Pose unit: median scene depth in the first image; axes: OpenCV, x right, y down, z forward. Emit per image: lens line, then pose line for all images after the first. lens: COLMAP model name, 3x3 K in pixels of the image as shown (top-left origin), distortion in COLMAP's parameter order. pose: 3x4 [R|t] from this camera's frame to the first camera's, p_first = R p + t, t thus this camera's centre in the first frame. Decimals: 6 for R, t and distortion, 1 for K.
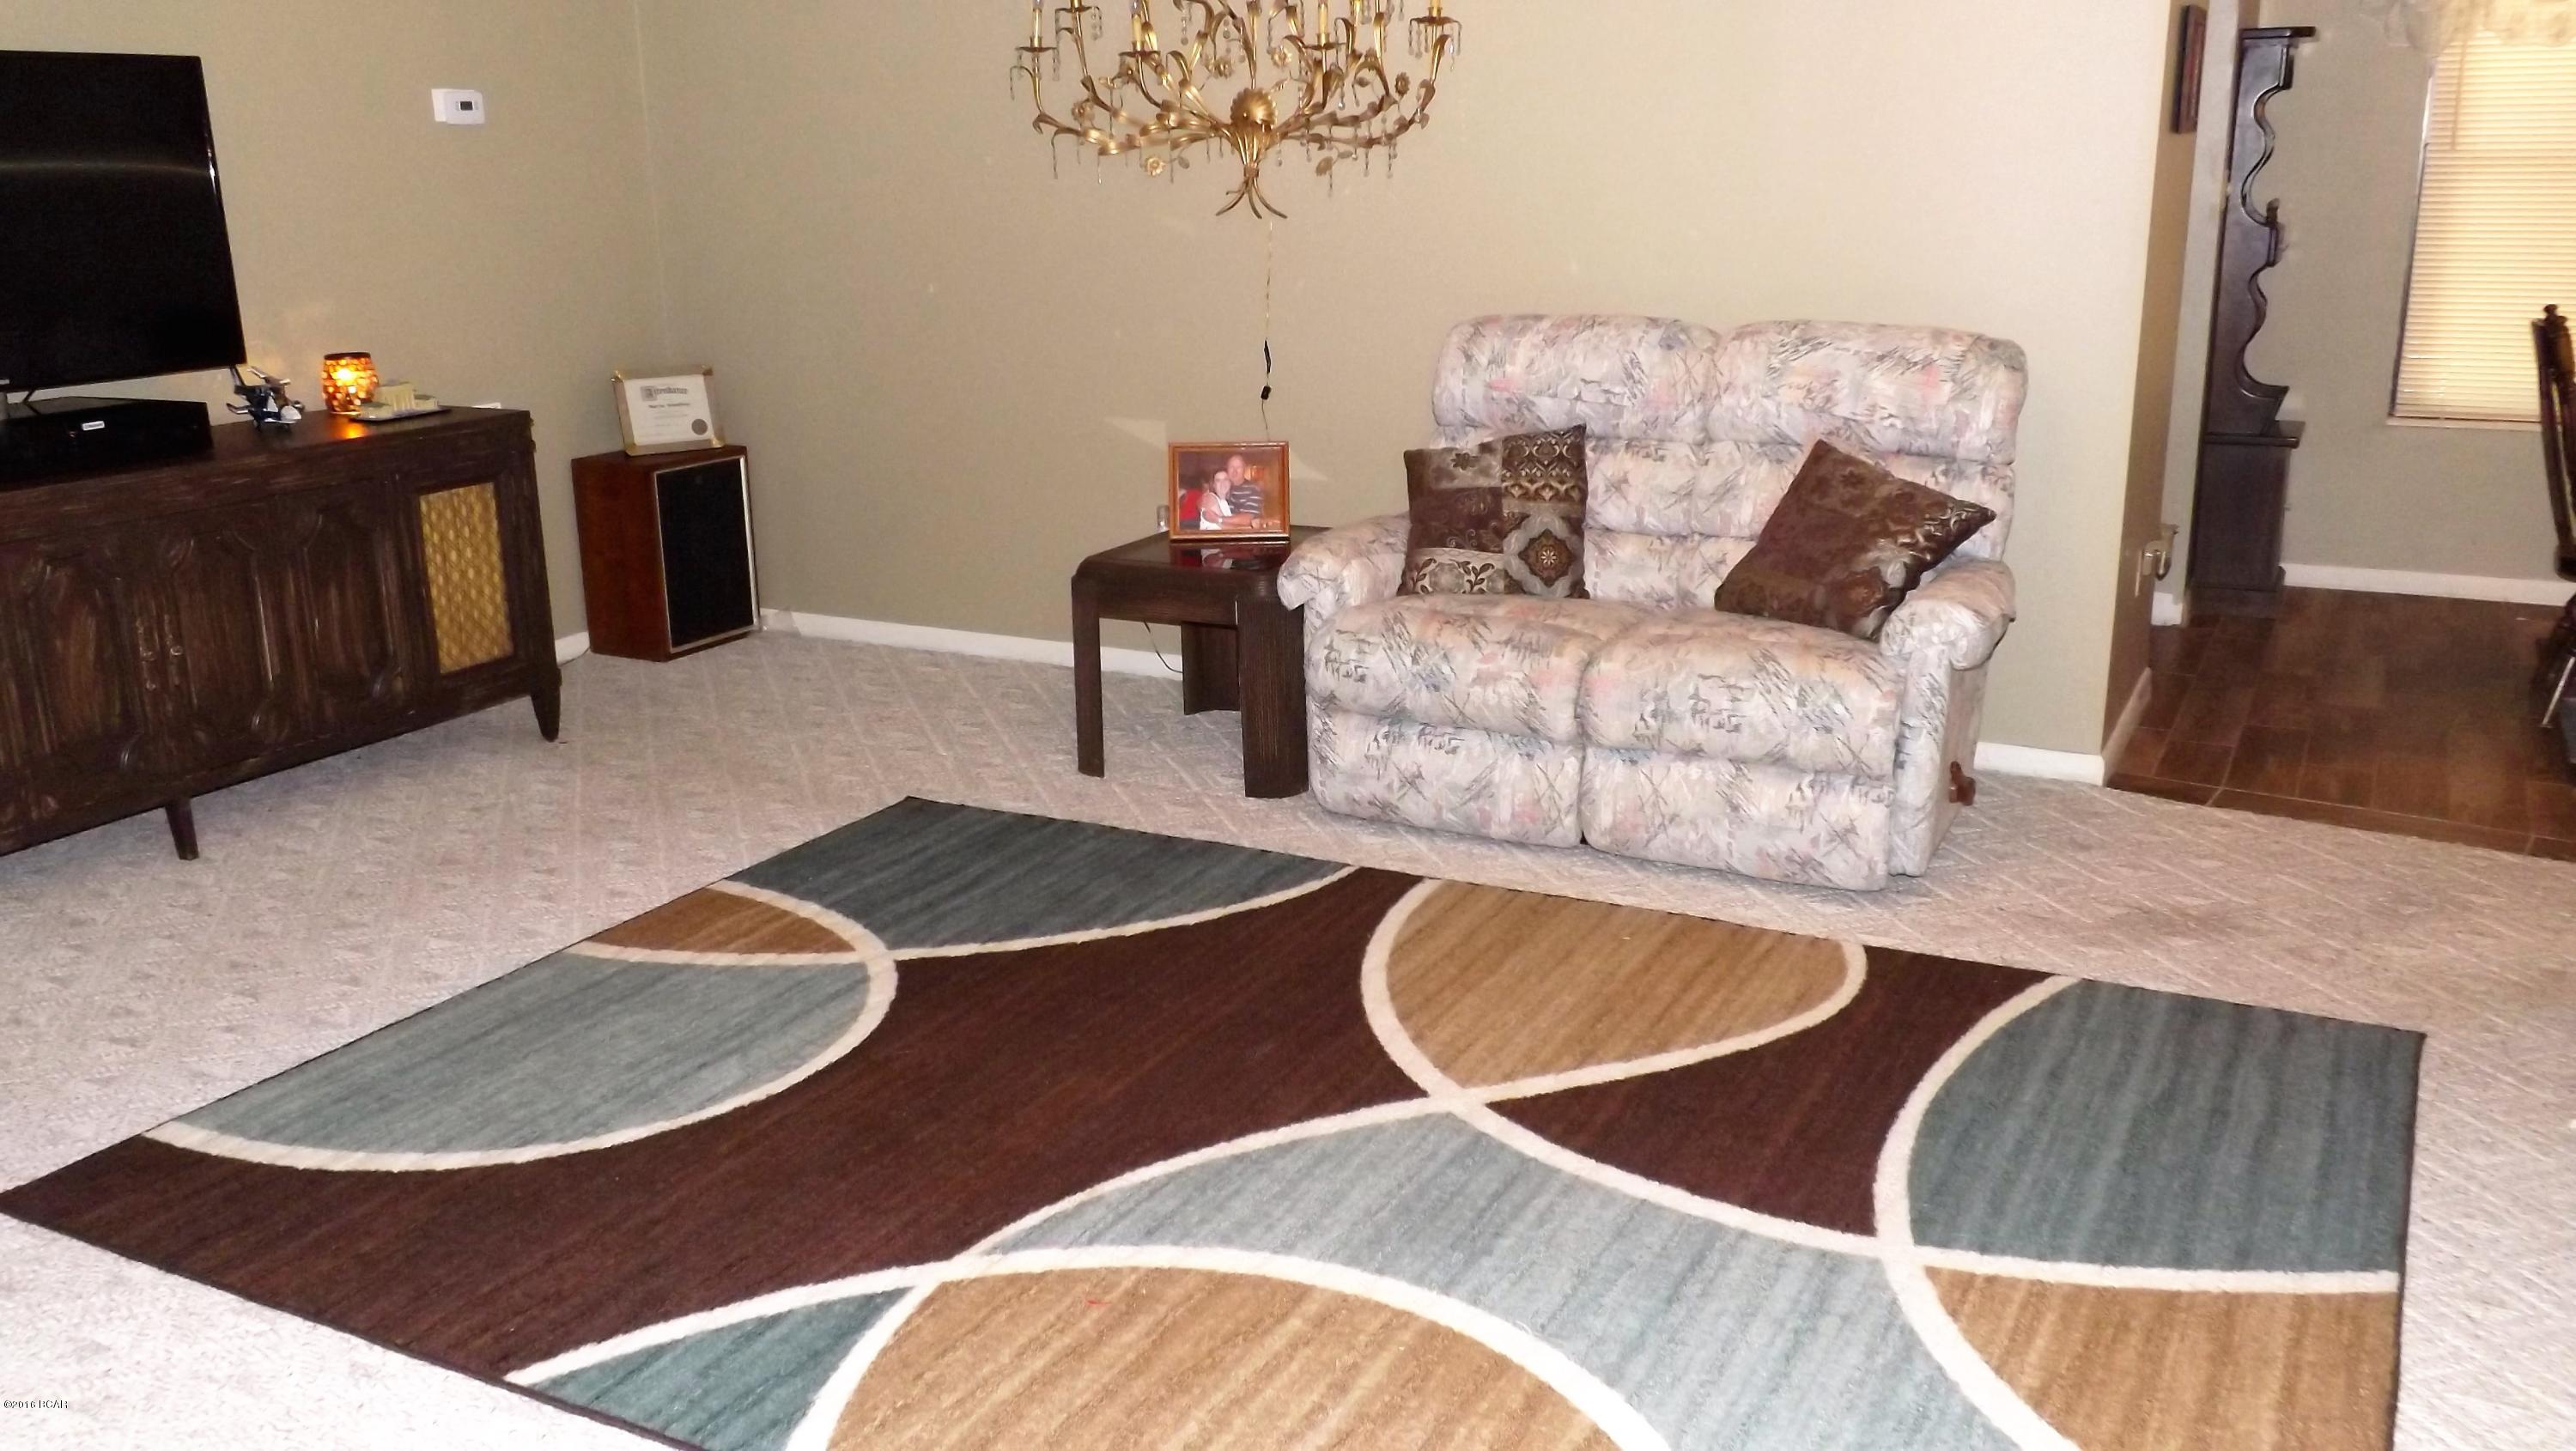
lens RADIAL K [[2114.3, 0, 1288.0], [0, 2114.3, 725.5], [0, 0, 1]] dist [0.001833, -0.000014]
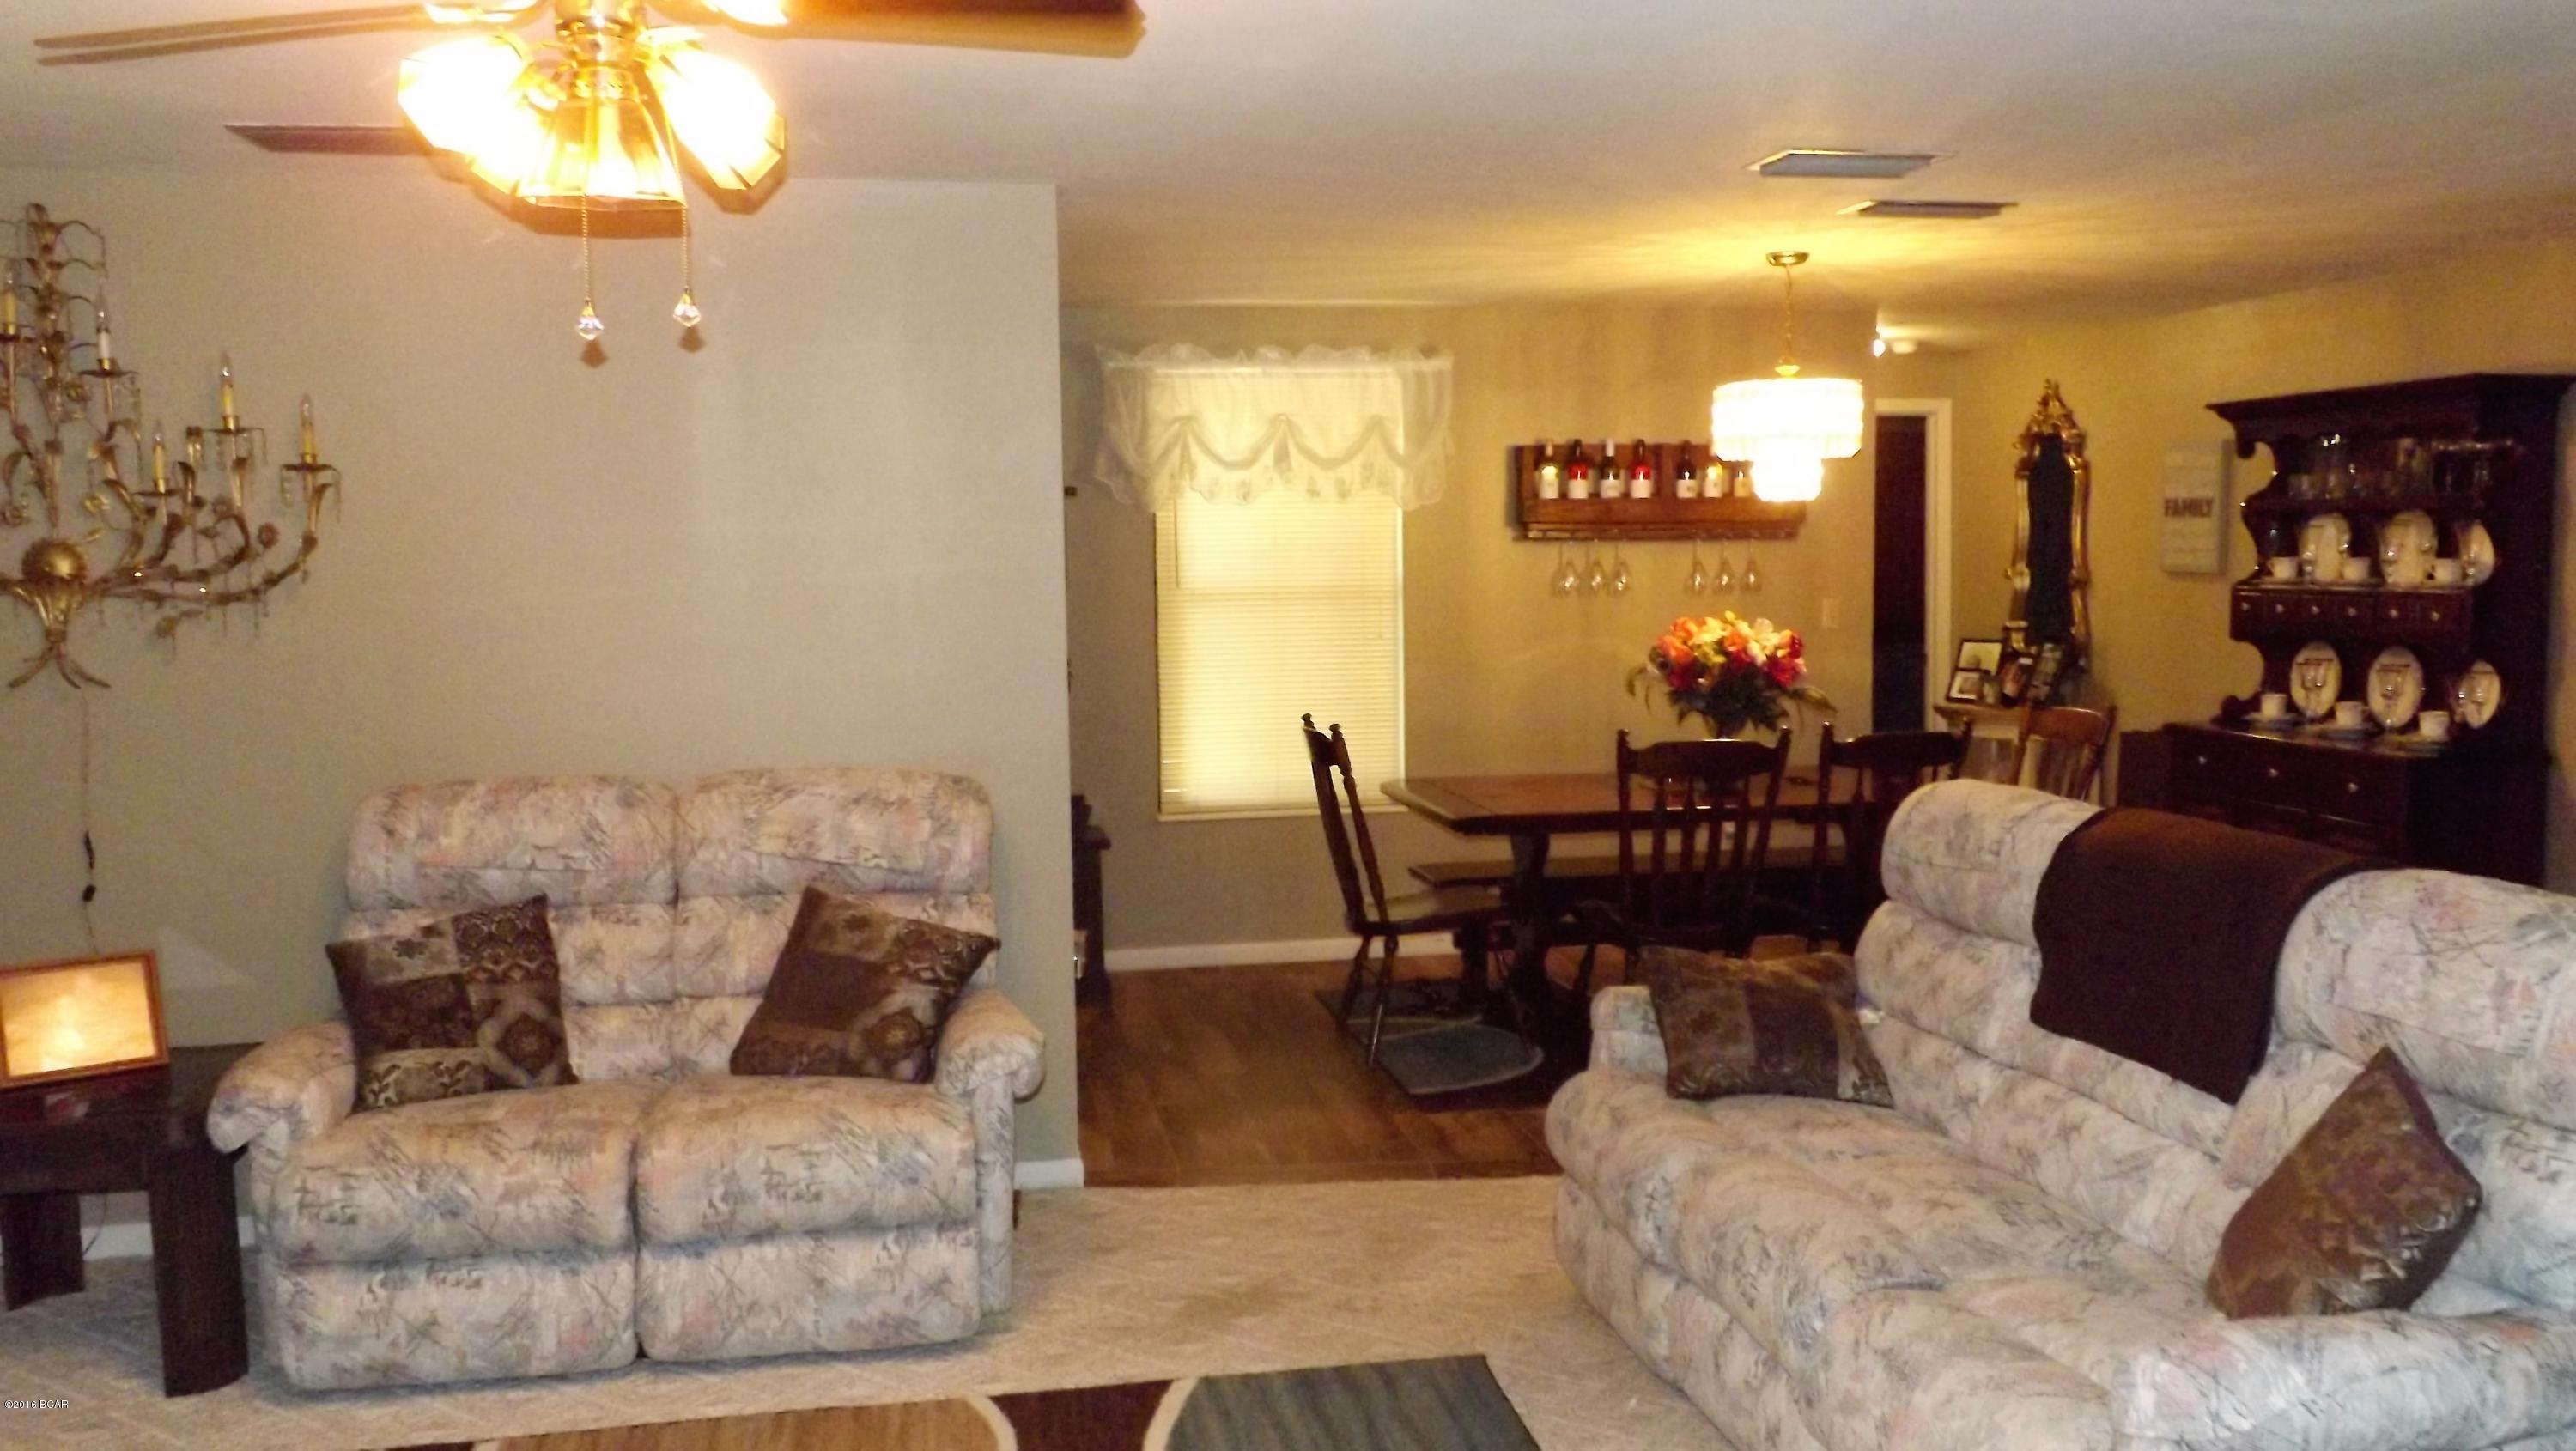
lens RADIAL K [[2114.3, 0, 1288.0], [0, 2114.3, 725.5], [0, 0, 1]] dist [0.001833, -0.000014]
pose [[0.793494, -0.051729, 0.606376, -0.167693], [0.168981, 0.975929, -0.137872, -0.034933], [-0.584648, 0.211867, 0.783134, 0.081475]]
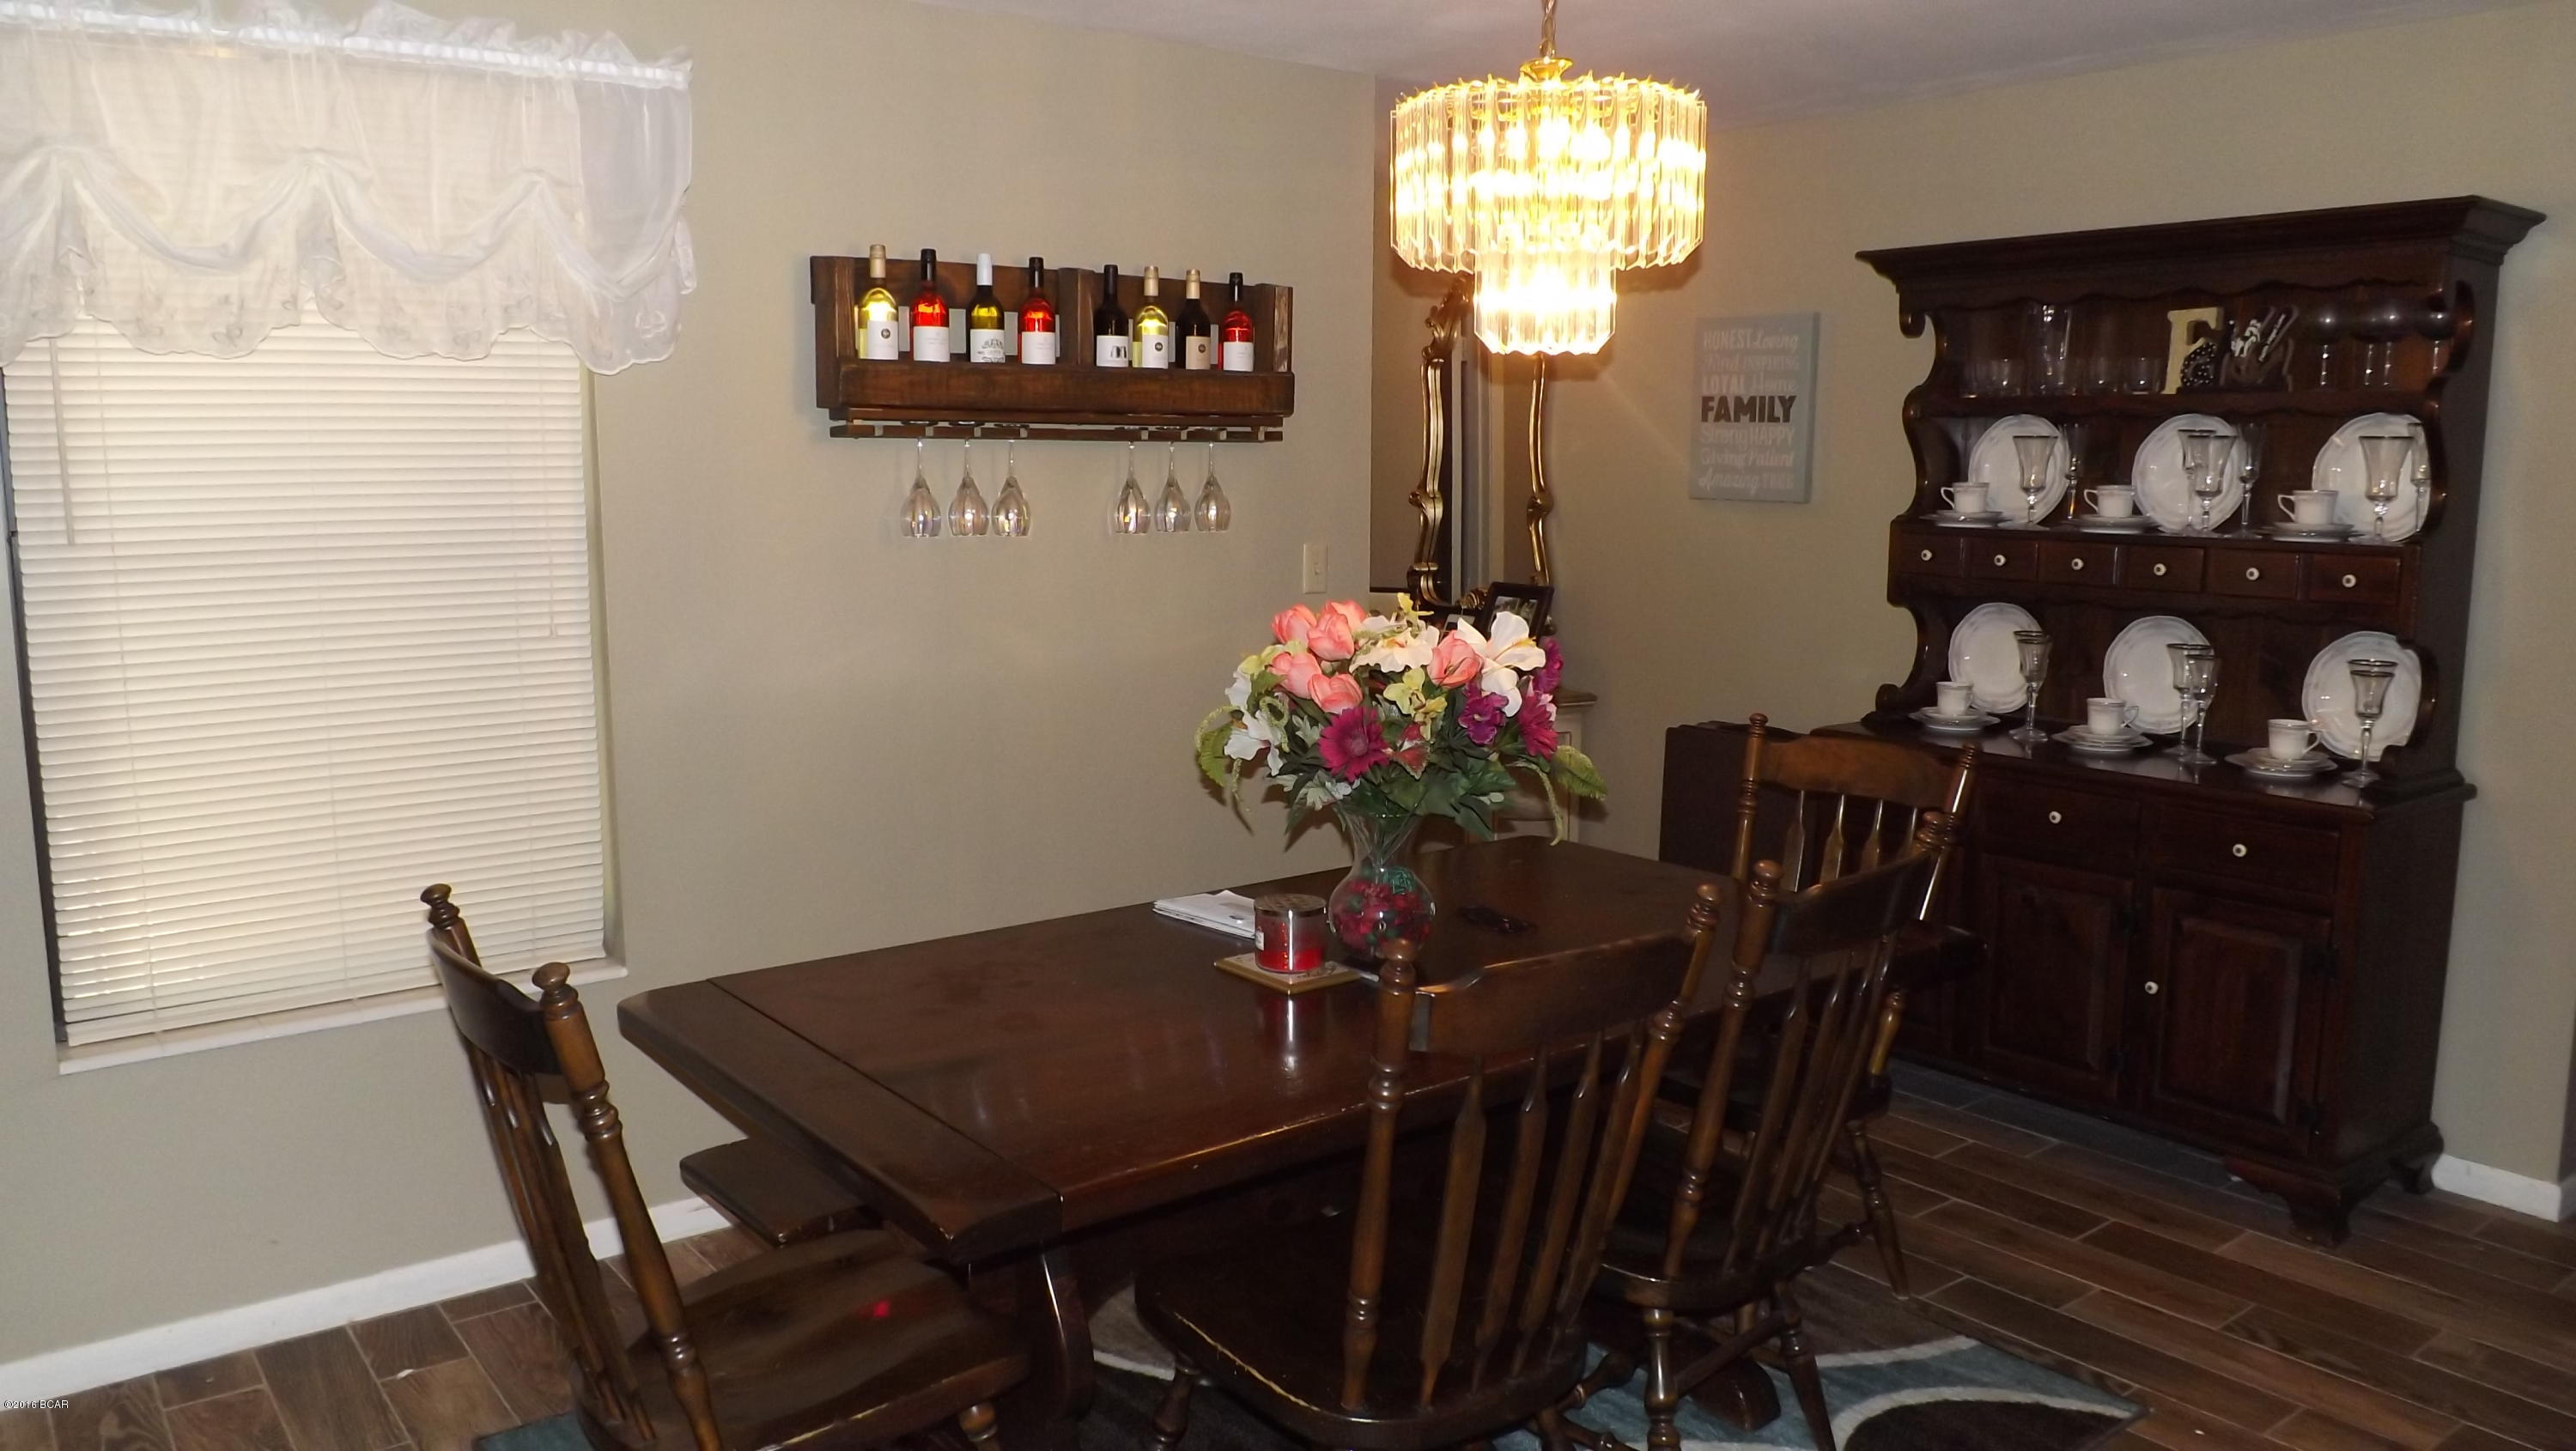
lens RADIAL K [[1851.3, 0, 1288.0], [0, 1851.3, 725.5], [0, 0, 1]] dist [-0.092776, 0.024460]
pose [[0.407960, -0.122751, 0.904710, 0.392719], [0.246991, 0.968810, 0.020073, -0.236905], [-0.878956, 0.215266, 0.425554, 0.806127]]
